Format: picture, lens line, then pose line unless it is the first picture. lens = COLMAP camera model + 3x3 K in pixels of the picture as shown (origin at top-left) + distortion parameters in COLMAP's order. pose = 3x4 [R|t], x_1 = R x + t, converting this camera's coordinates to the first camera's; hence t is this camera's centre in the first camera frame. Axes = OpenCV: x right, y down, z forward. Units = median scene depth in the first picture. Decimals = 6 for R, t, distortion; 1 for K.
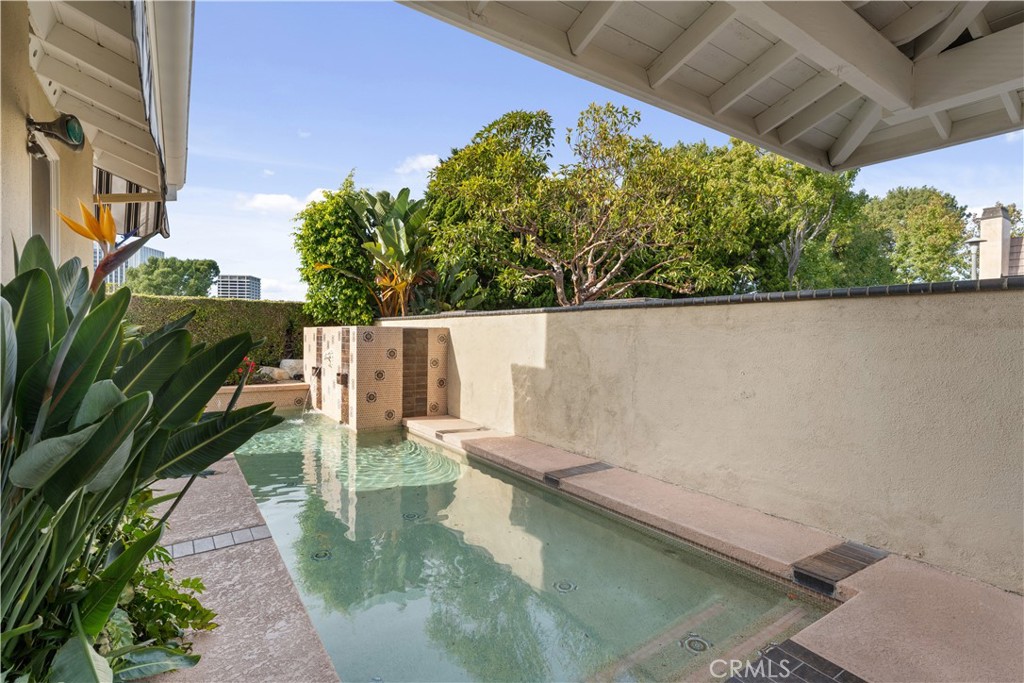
lens RADIAL K [[493.7, 0, 512.0], [0, 493.7, 341.5], [0, 0, 1]] dist [-0.000232, -0.000045]
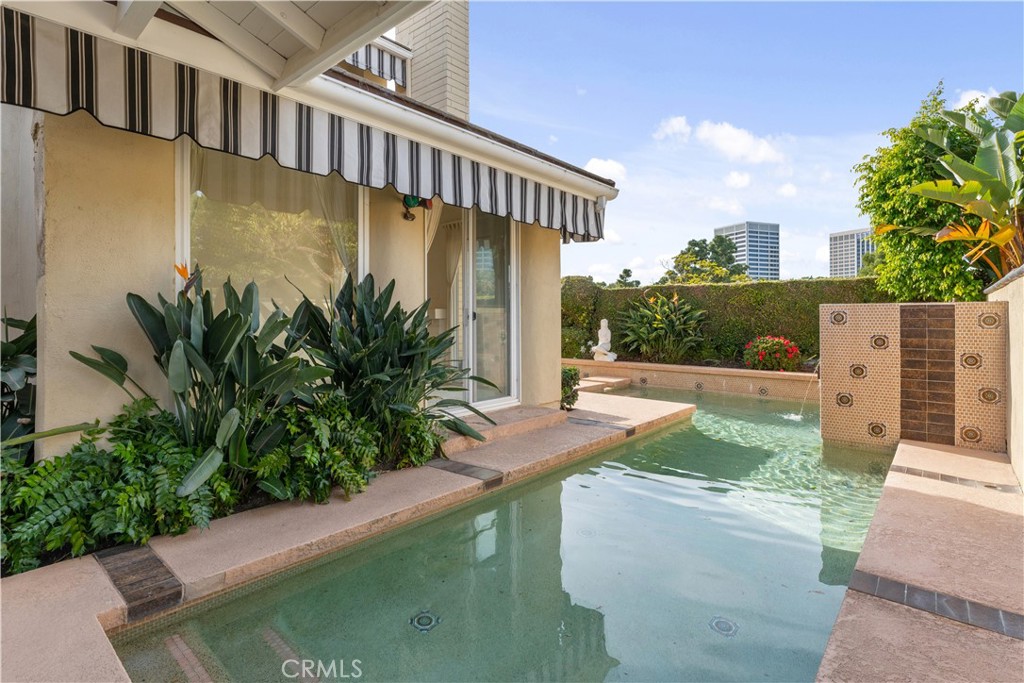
lens RADIAL K [[501.6, 0, 511.4], [0, 501.6, 322.5], [0, 0, 1]] dist [0.000726, 0.000169]
pose [[0.254908, -0.001496, -0.966964, 0.293410], [-0.005846, 0.999978, -0.003088, 0.001993], [0.966948, 0.006440, 0.254894, 0.299780]]
